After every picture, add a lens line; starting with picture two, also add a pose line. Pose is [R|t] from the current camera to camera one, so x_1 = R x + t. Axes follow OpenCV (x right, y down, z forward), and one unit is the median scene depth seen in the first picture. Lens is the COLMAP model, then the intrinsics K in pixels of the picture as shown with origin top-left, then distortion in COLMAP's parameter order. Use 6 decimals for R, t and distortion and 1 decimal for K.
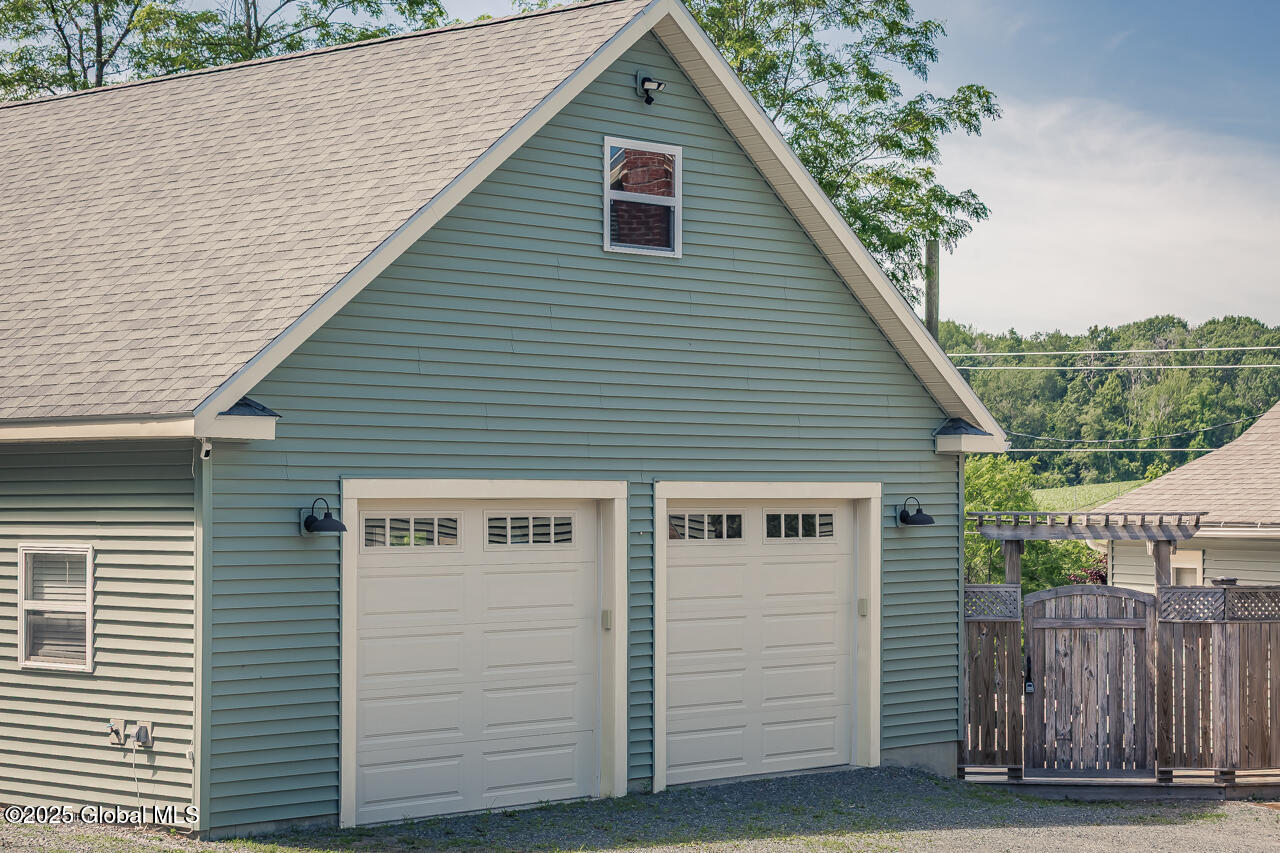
lens RADIAL K [[2590.1, 0, 651.2], [0, 2590.1, 431.4], [0, 0, 1]] dist [0.080210, 0.000000]
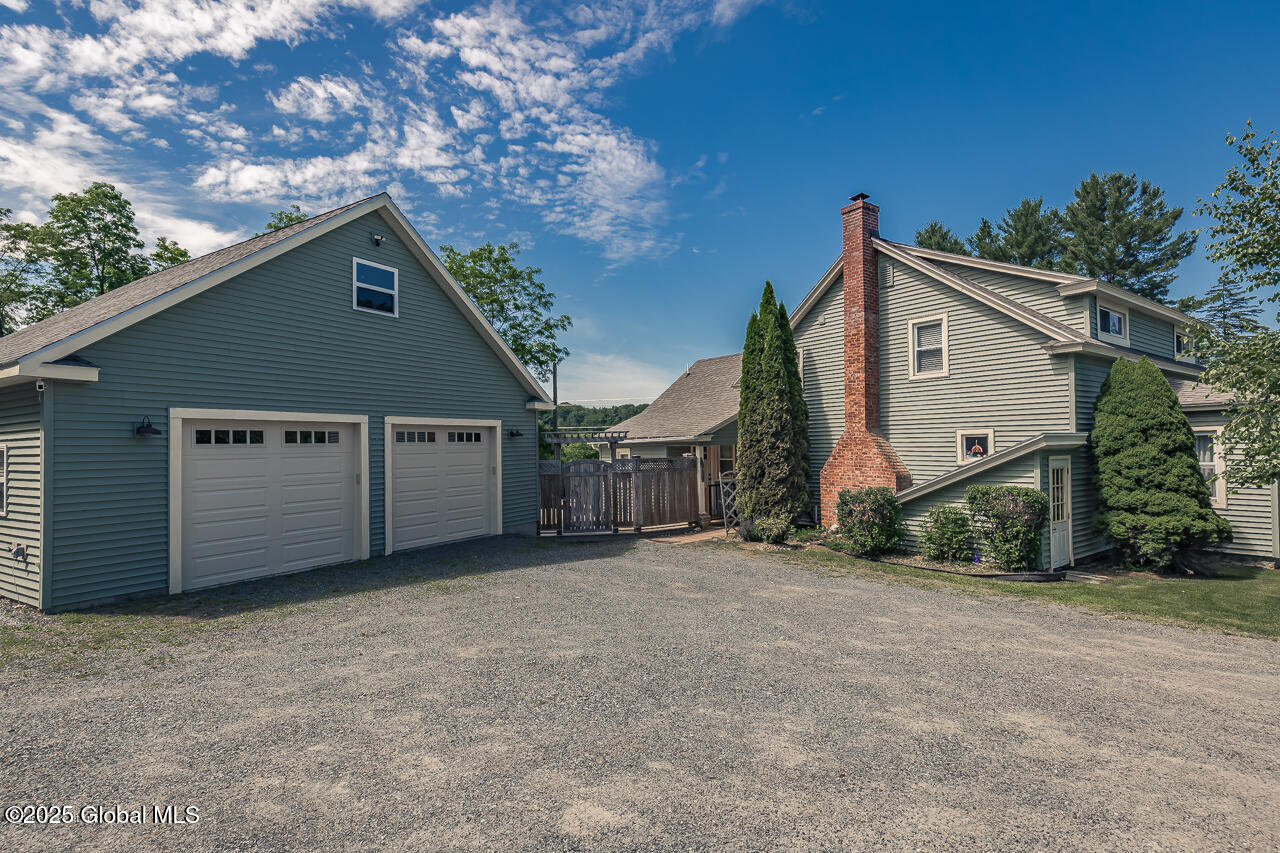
lens RADIAL K [[596.3, 0, 631.4], [0, 596.3, 431.6], [0, 0, 1]] dist [0.009904, -0.001080]
pose [[0.980716, -0.015395, 0.194832, 0.100151], [0.016281, 0.999863, -0.002947, 0.034565], [-0.194760, 0.006063, 0.980832, 0.415248]]
